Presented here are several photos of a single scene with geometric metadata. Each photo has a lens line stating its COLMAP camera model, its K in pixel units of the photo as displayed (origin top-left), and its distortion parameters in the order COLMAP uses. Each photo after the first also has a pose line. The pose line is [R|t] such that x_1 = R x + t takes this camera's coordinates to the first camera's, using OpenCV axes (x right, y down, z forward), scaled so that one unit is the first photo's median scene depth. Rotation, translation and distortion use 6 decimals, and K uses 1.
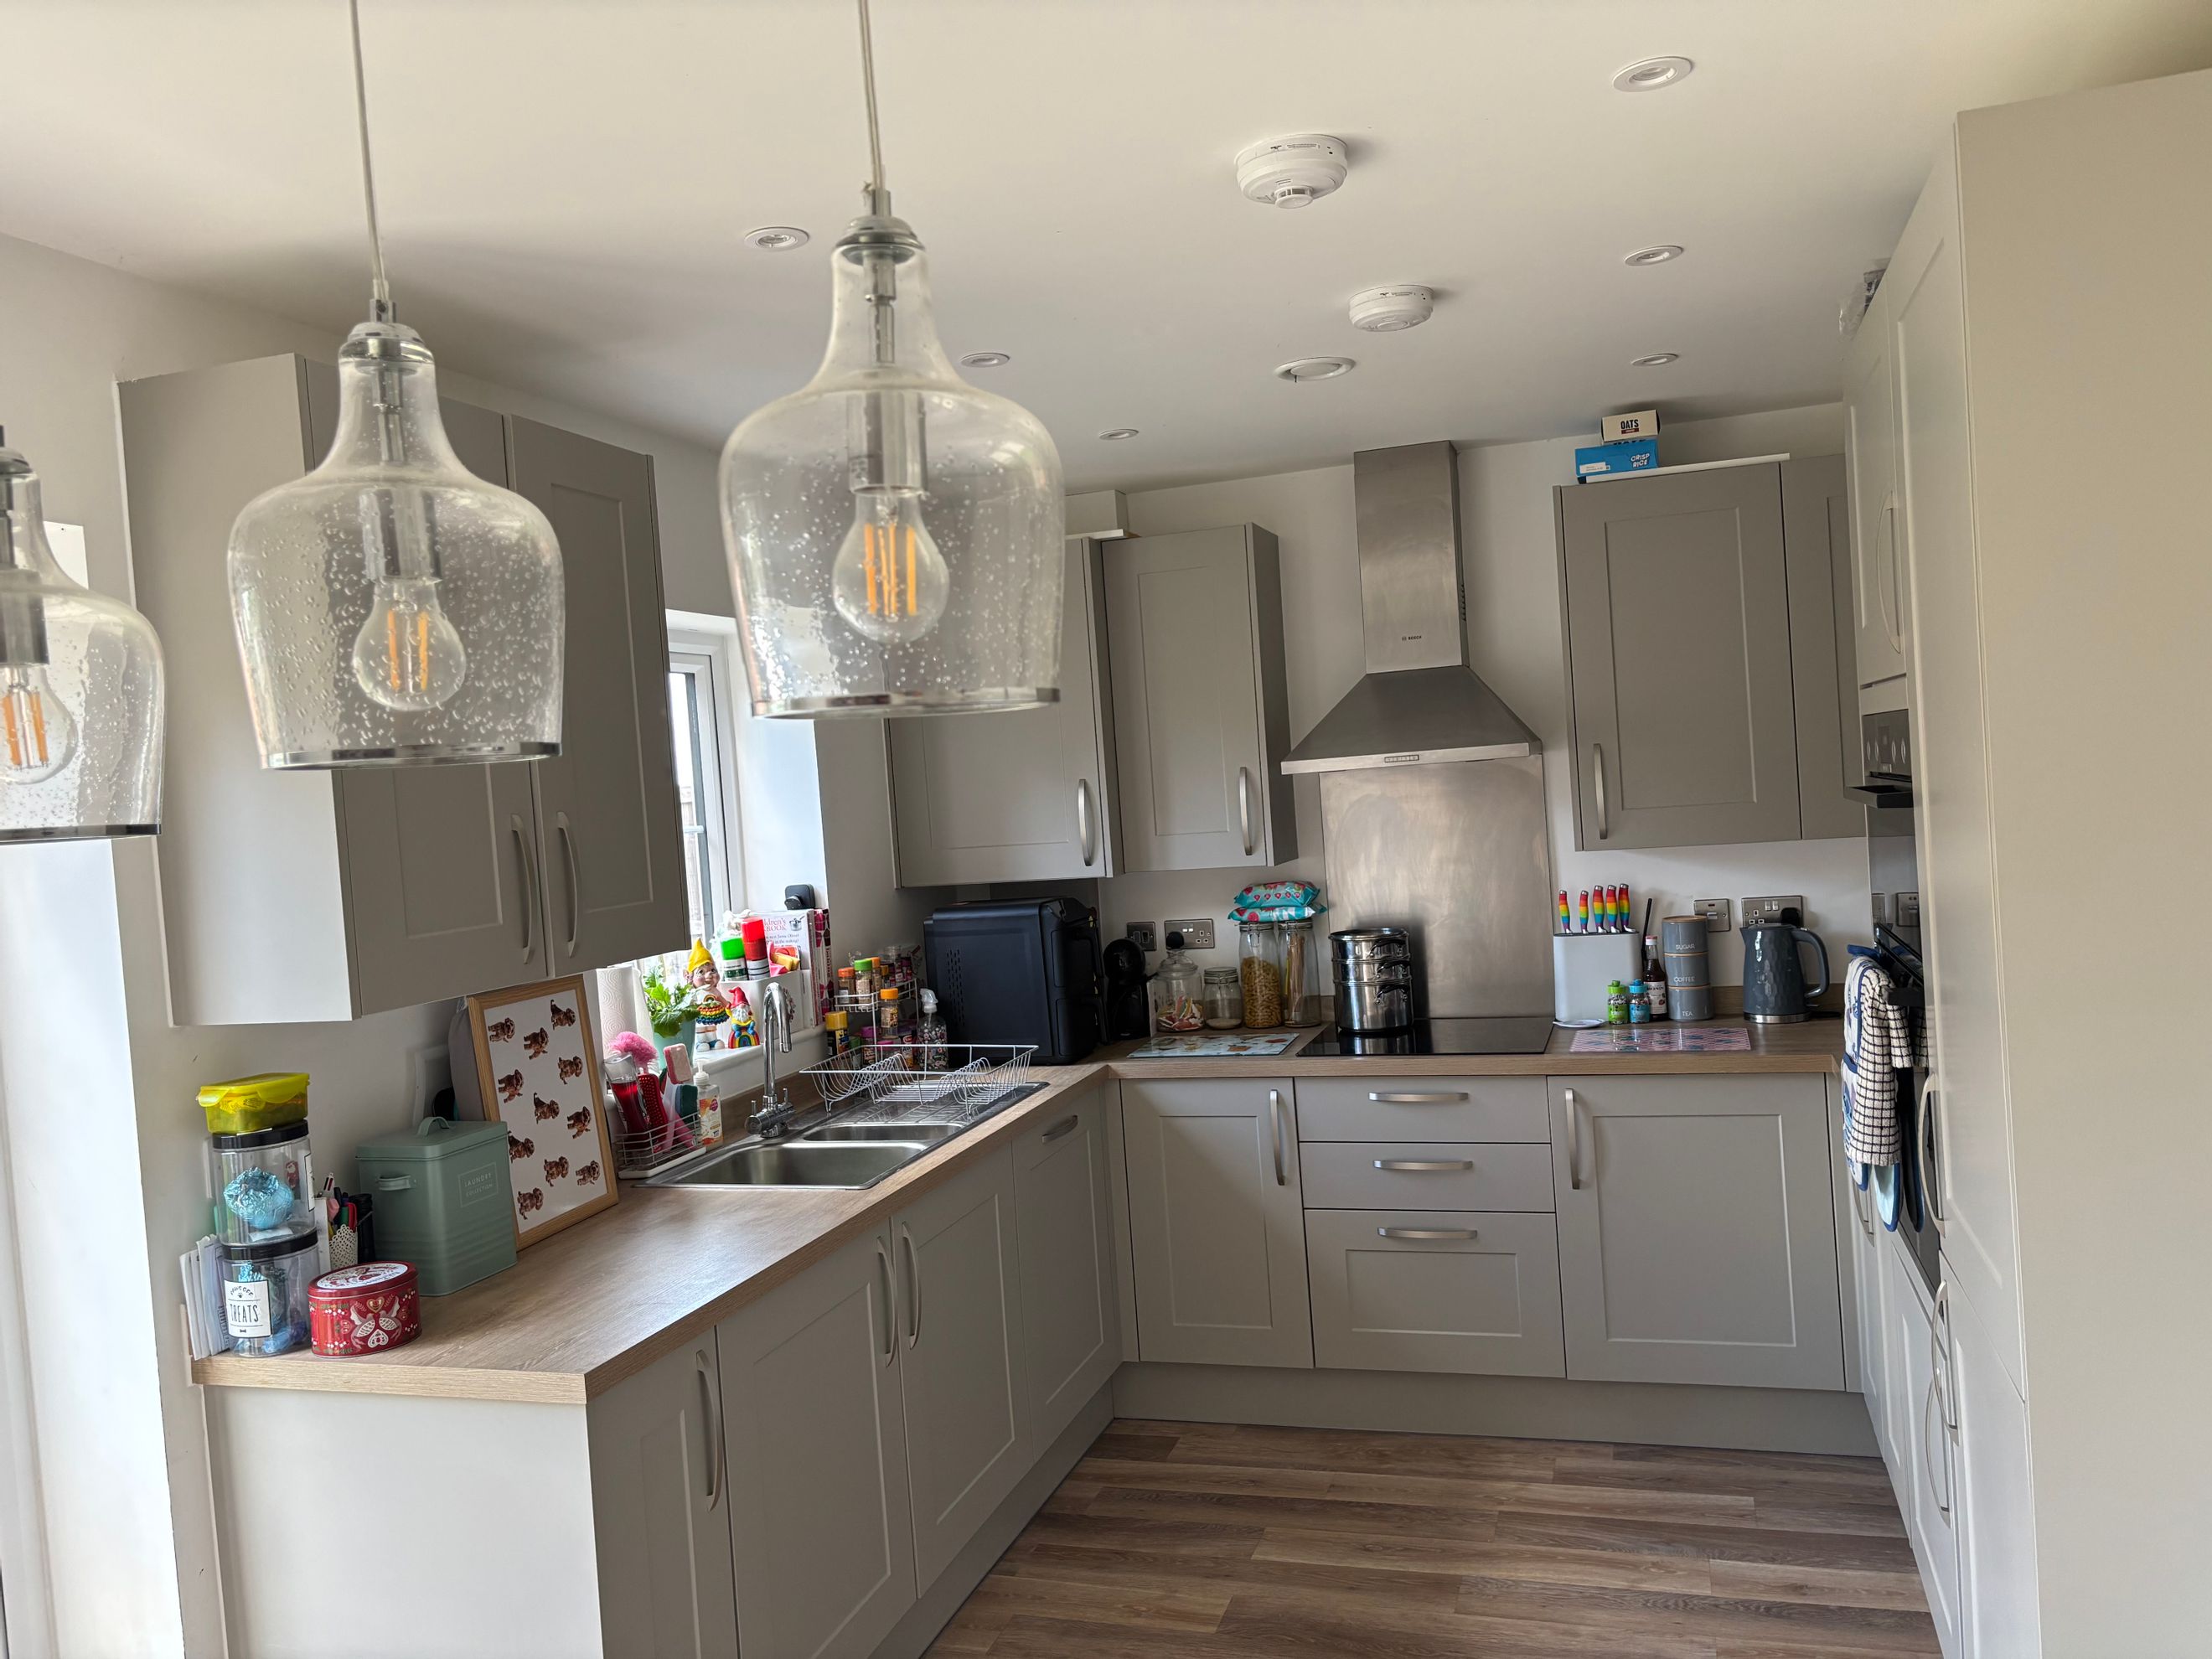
lens RADIAL K [[1670.3, 0, 1111.3], [0, 1670.3, 828.4], [0, 0, 1]] dist [0.066935, -0.075849]
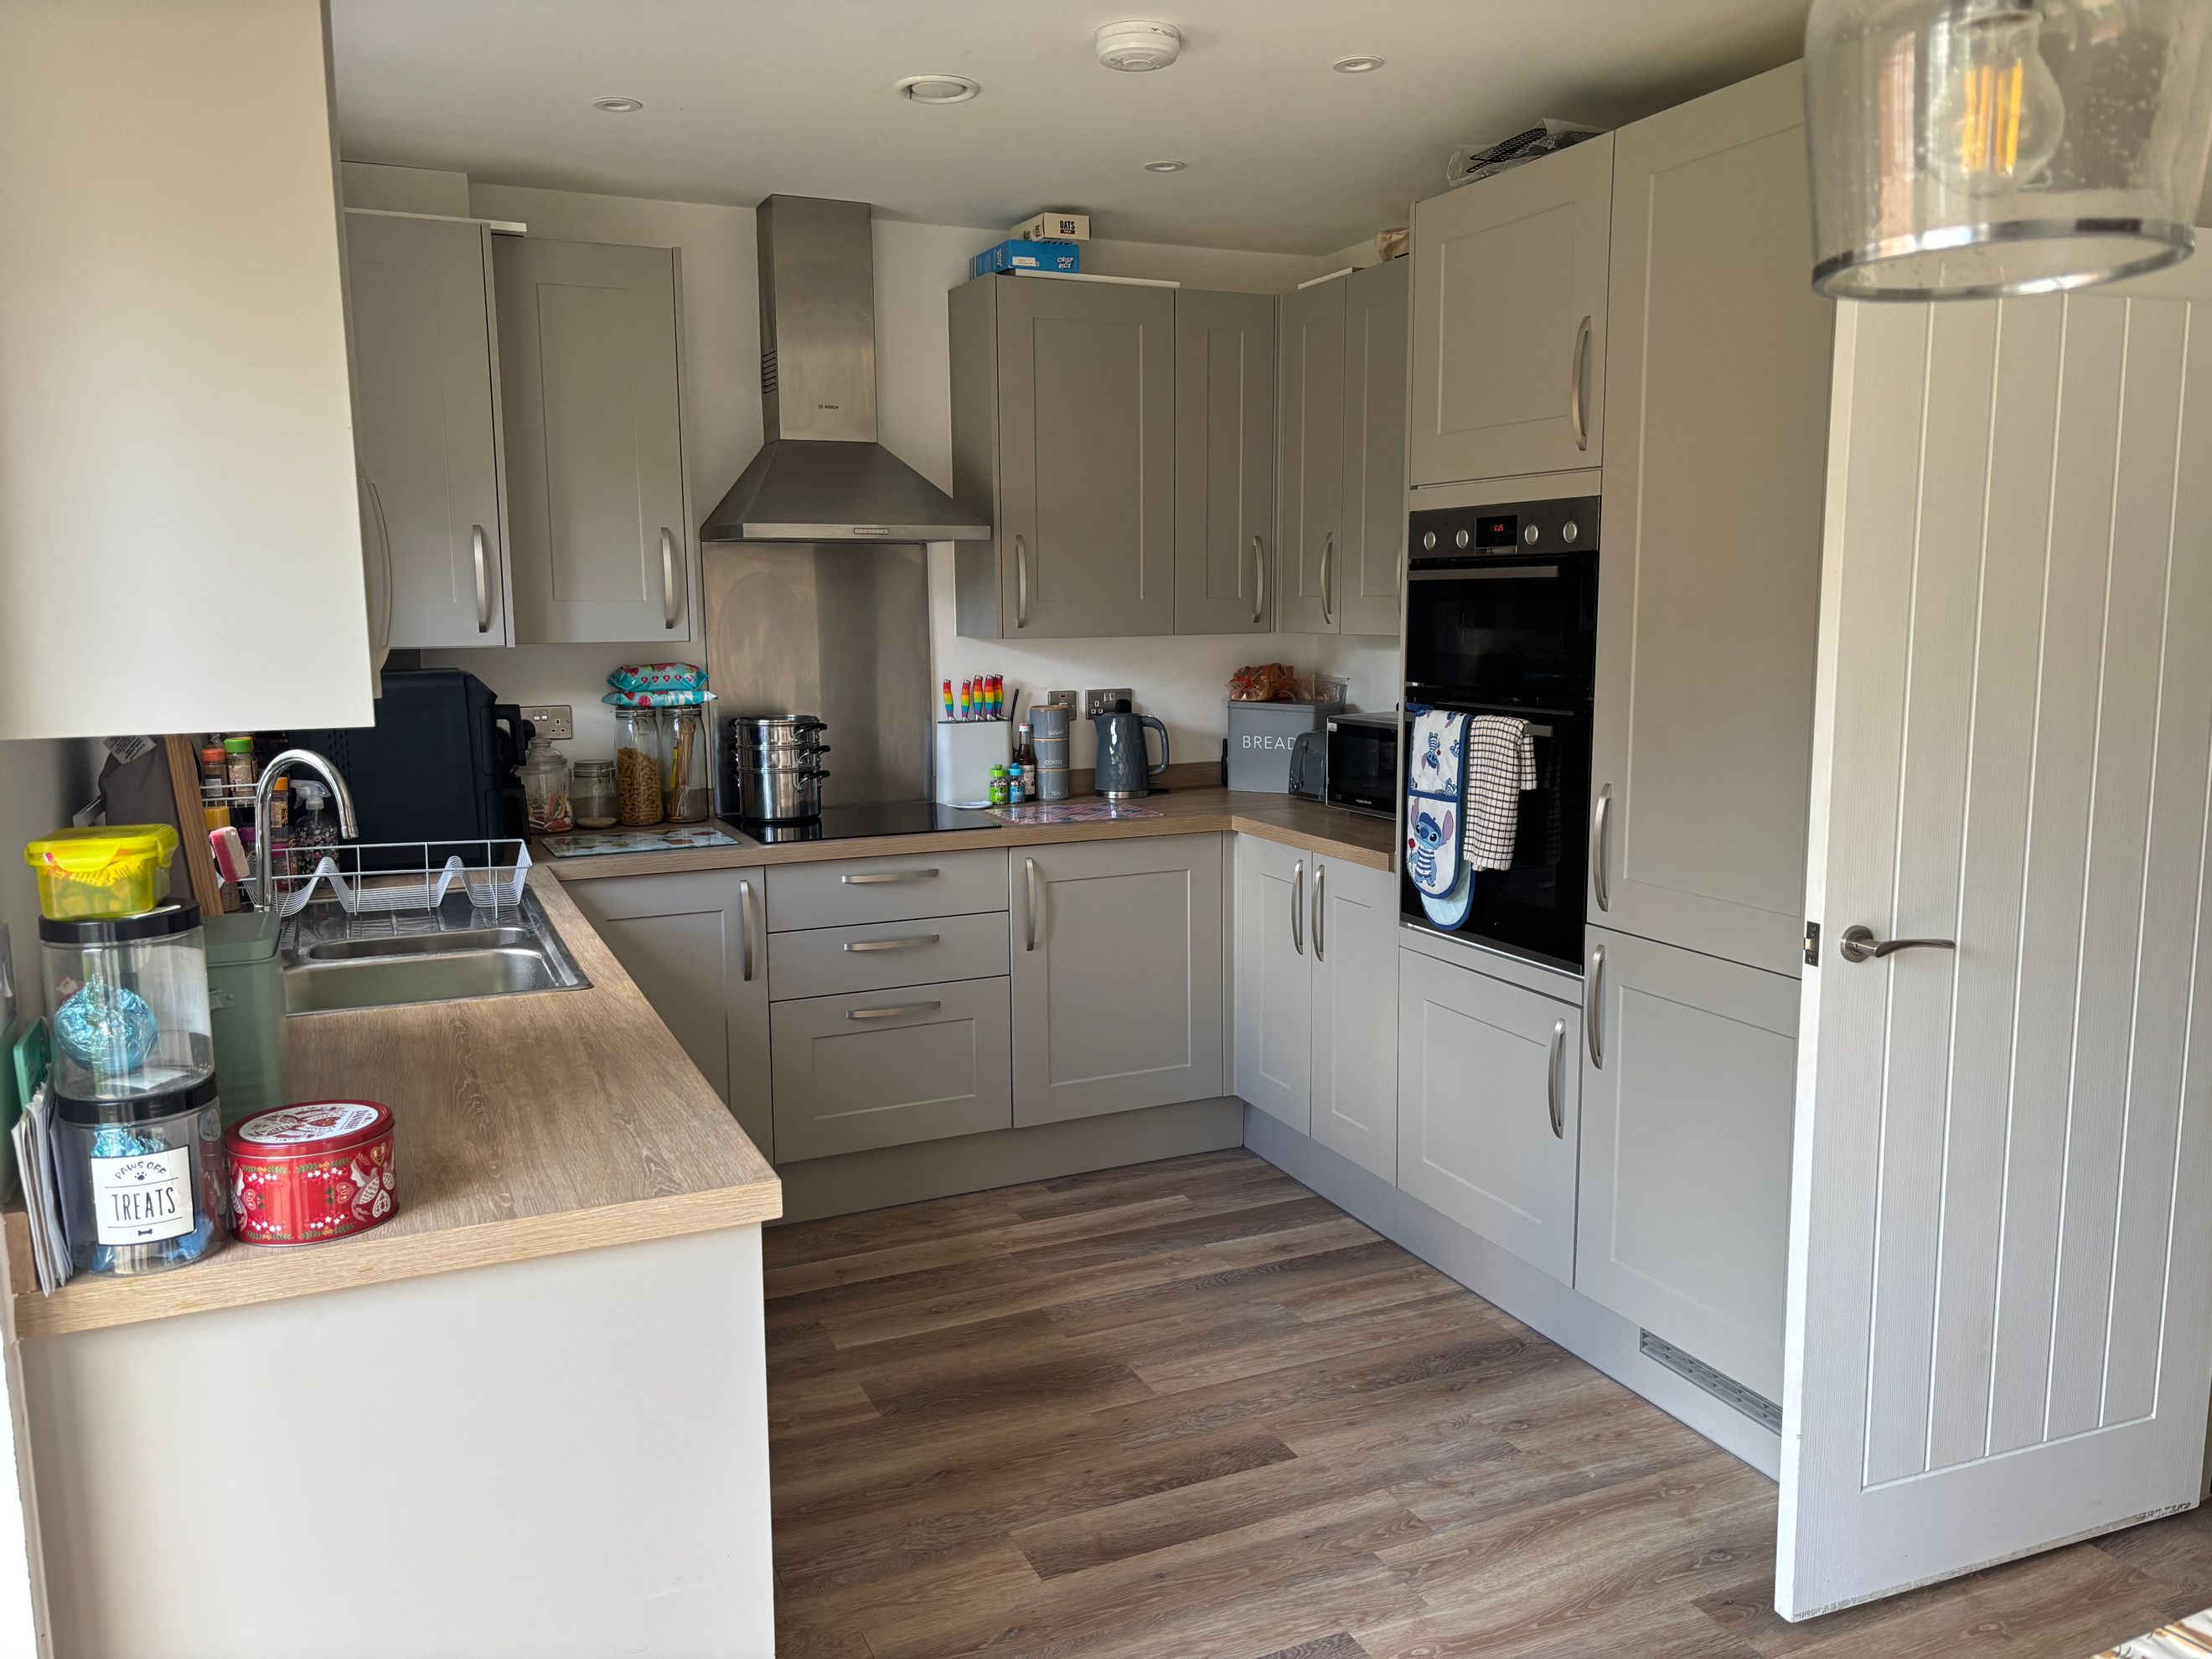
lens RADIAL K [[1670.3, 0, 1110.4], [0, 1670.3, 824.1], [0, 0, 1]] dist [0.066935, -0.075849]
pose [[0.741028, -0.029747, 0.670815, -0.379110], [-0.024323, 0.997173, 0.071088, 0.055069], [-0.671033, -0.068994, 0.738210, 0.183028]]
